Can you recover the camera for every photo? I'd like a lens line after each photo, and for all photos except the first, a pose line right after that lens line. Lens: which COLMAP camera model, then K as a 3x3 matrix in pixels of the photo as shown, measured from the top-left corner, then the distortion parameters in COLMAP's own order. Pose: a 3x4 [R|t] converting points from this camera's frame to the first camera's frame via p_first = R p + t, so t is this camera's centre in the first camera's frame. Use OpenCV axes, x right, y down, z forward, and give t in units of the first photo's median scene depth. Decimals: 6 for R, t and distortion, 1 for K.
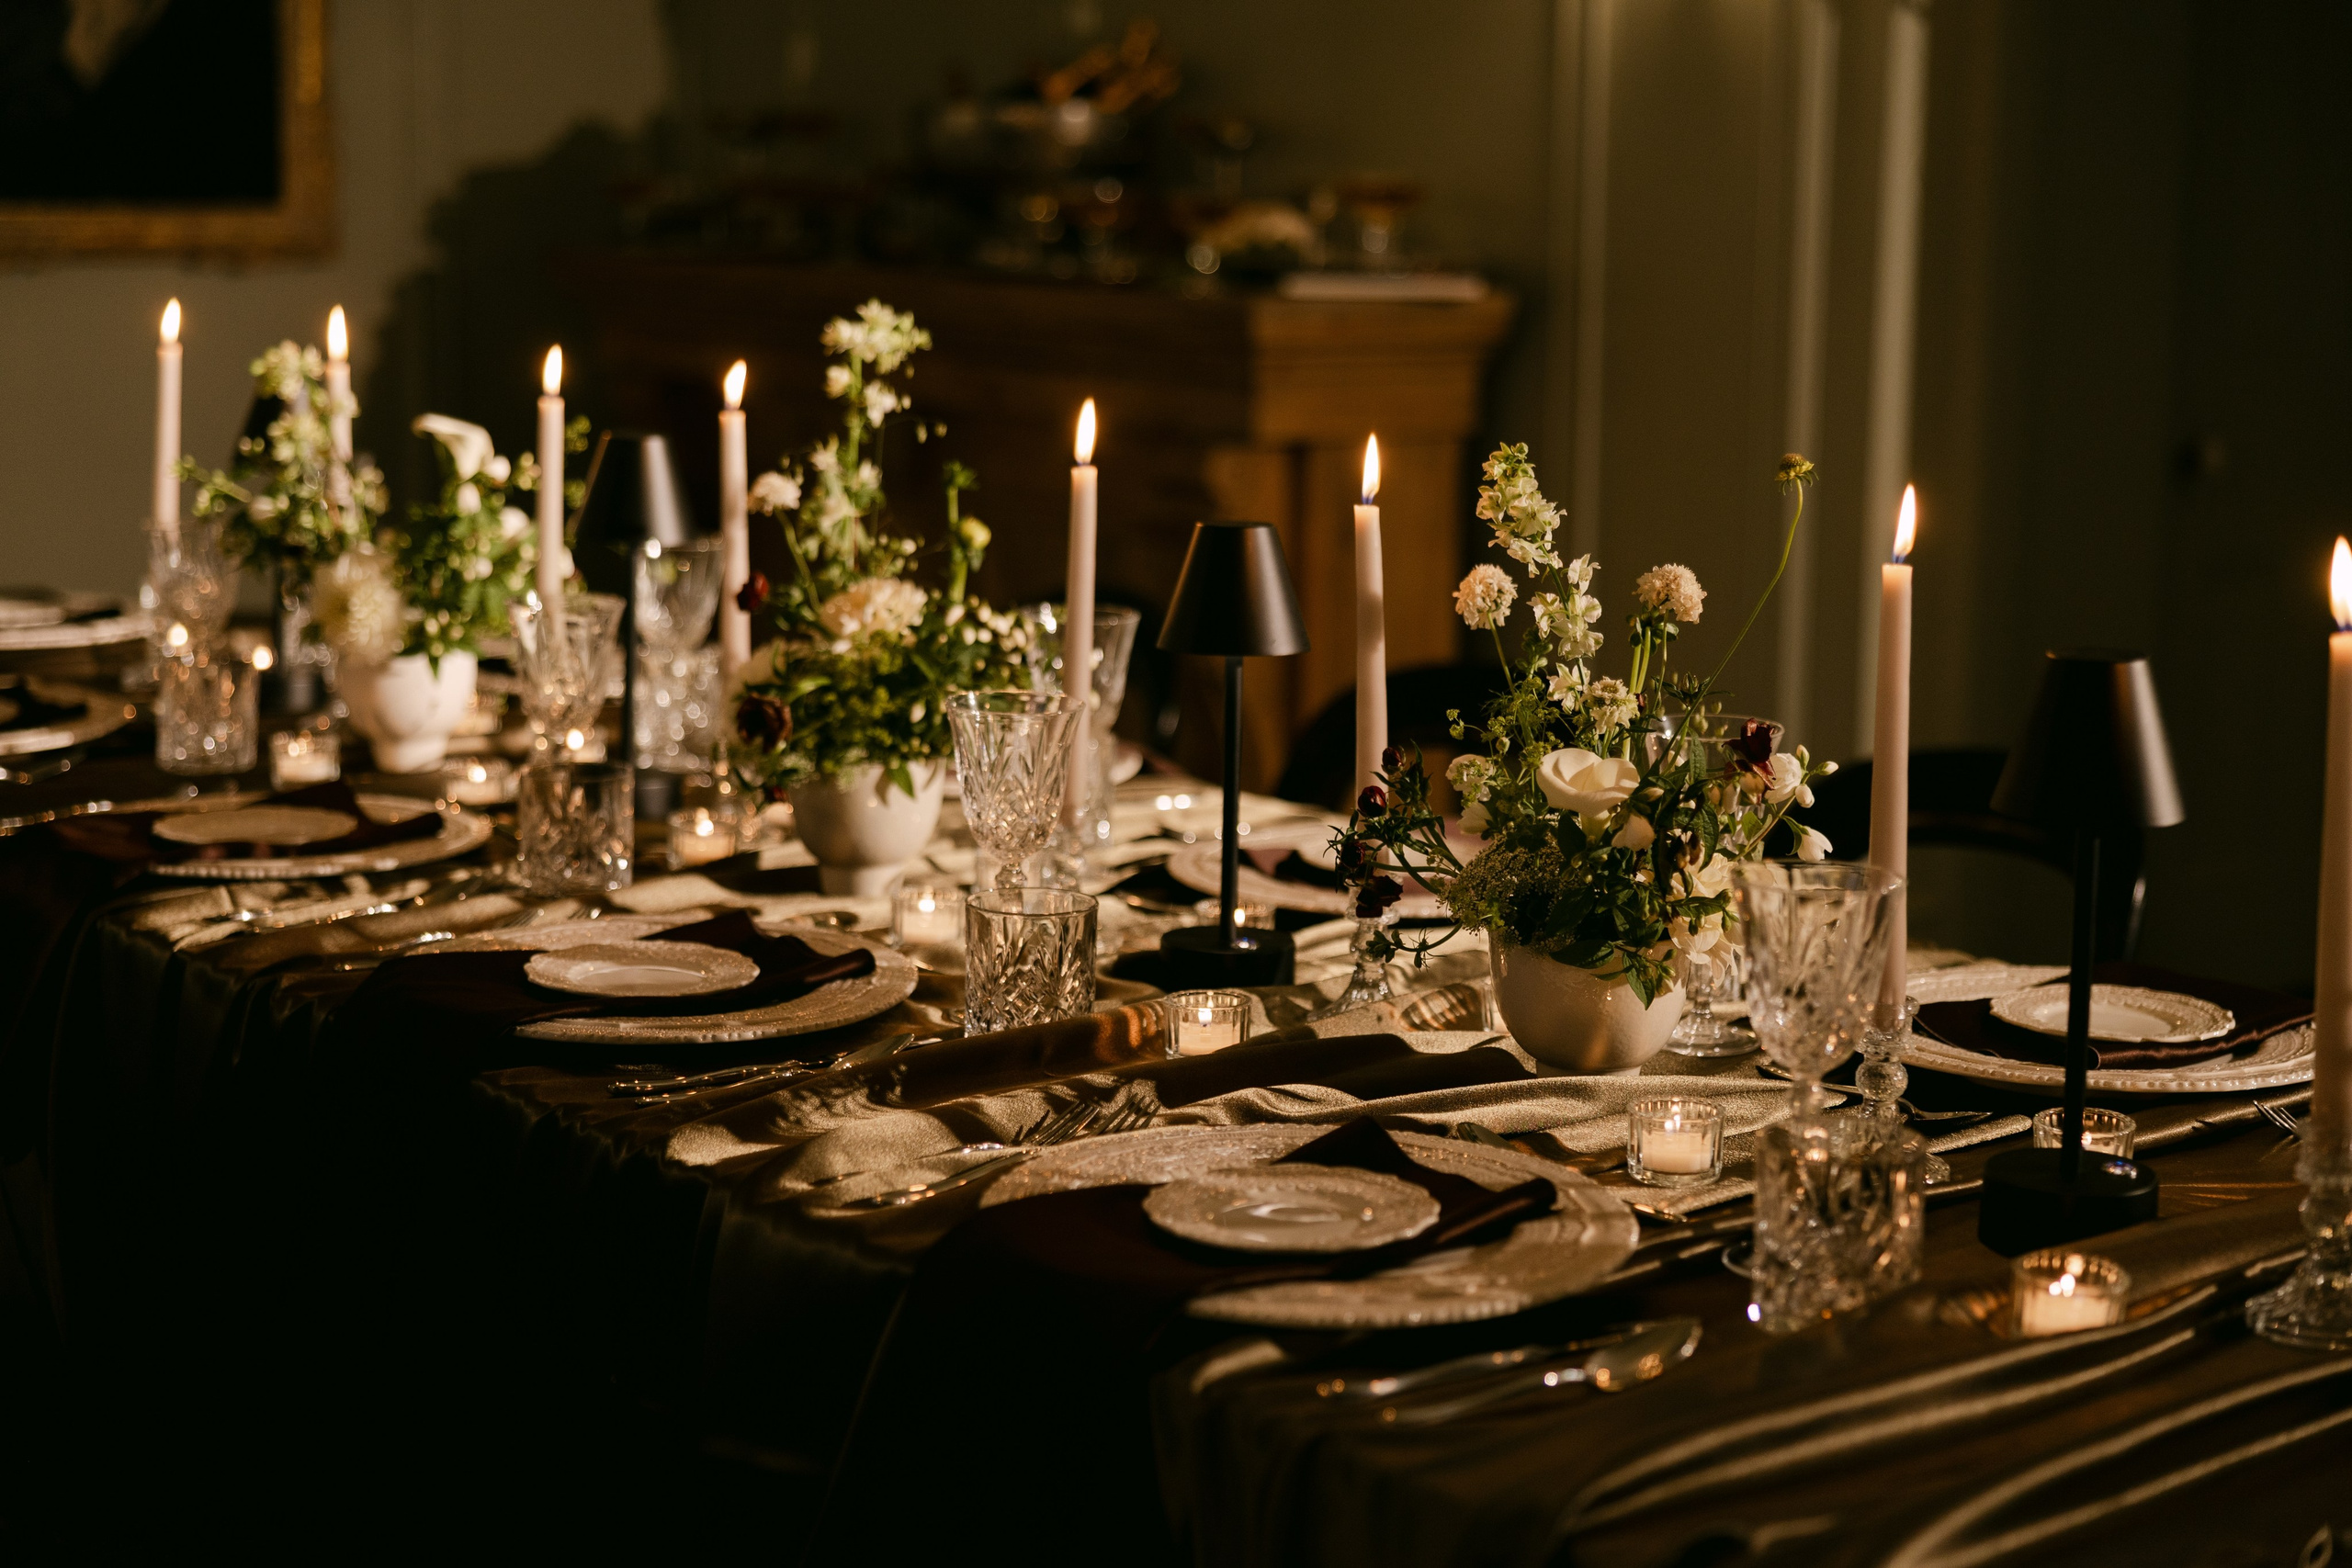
lens RADIAL K [[3913.9, 0, 1176.0], [0, 3913.9, 784.0], [0, 0, 1]] dist [-0.002793, -0.001628]
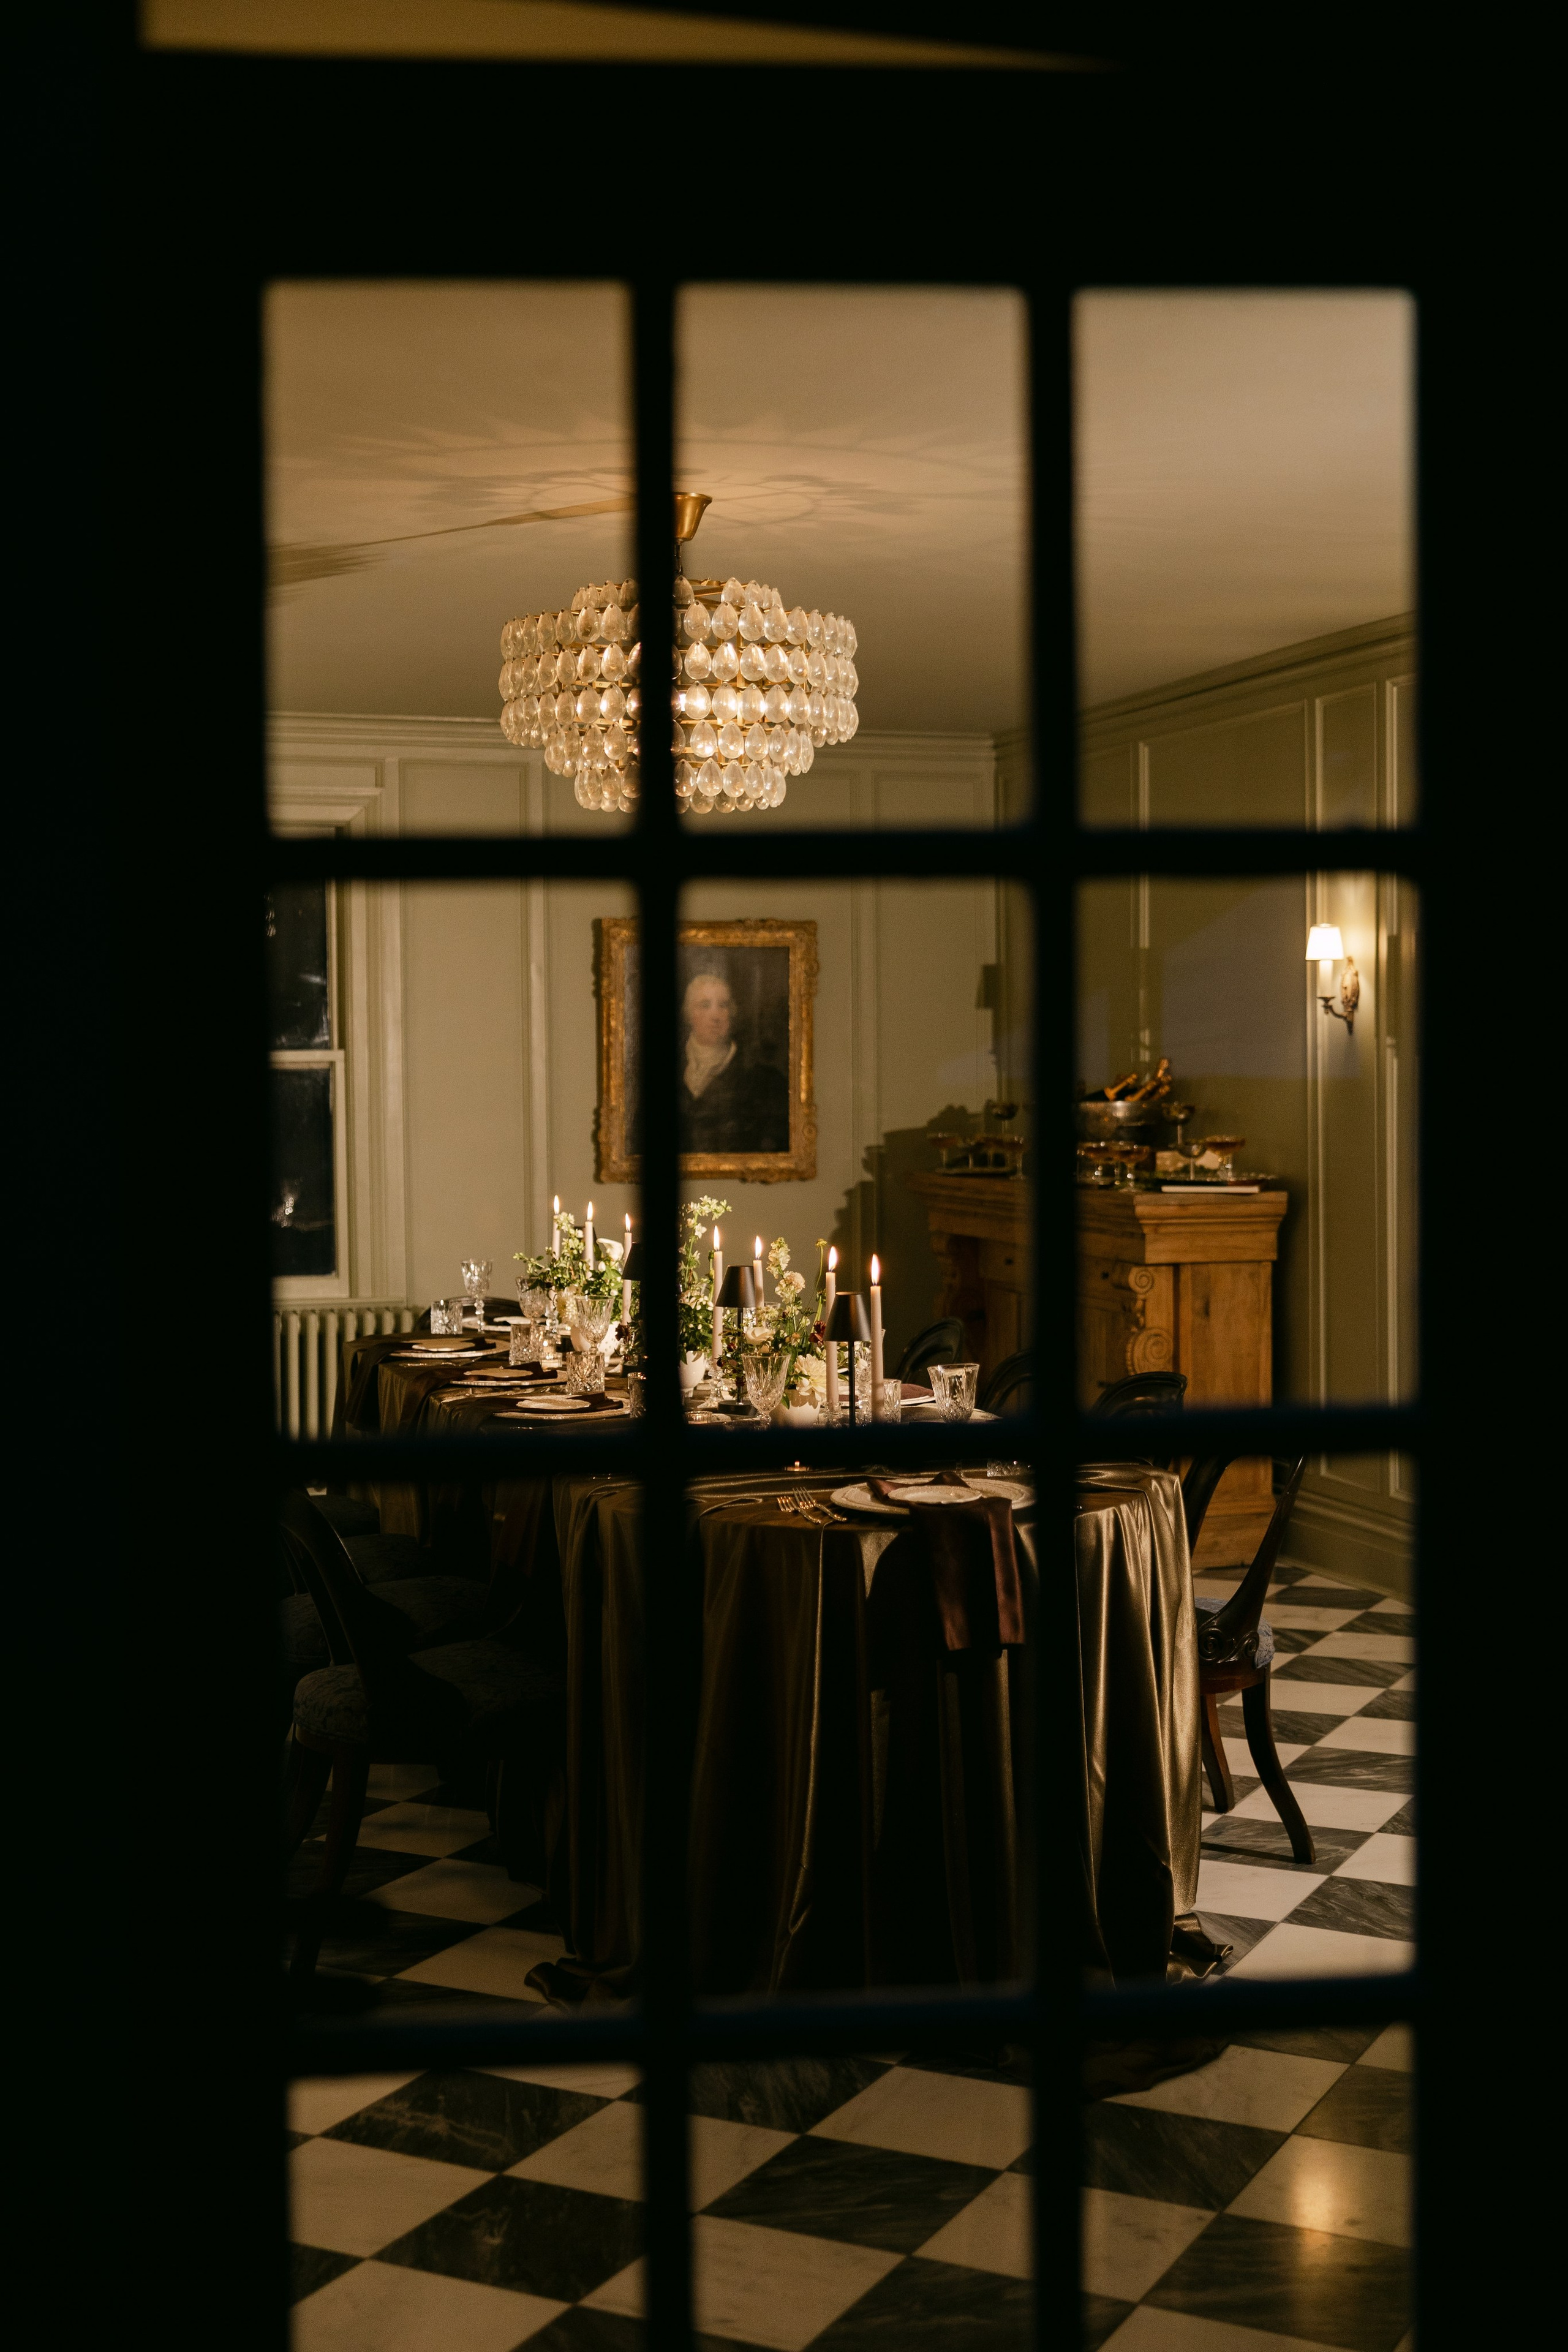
lens RADIAL K [[2953.7, 0, 821.1], [0, 2953.7, 1171.6], [0, 0, 1]] dist [0.008836, -0.017186]
pose [[0.937102, -0.006735, -0.348990, 0.987384], [-0.039675, 0.991279, -0.125665, 0.166513], [0.346793, 0.131607, 0.928663, -1.280880]]
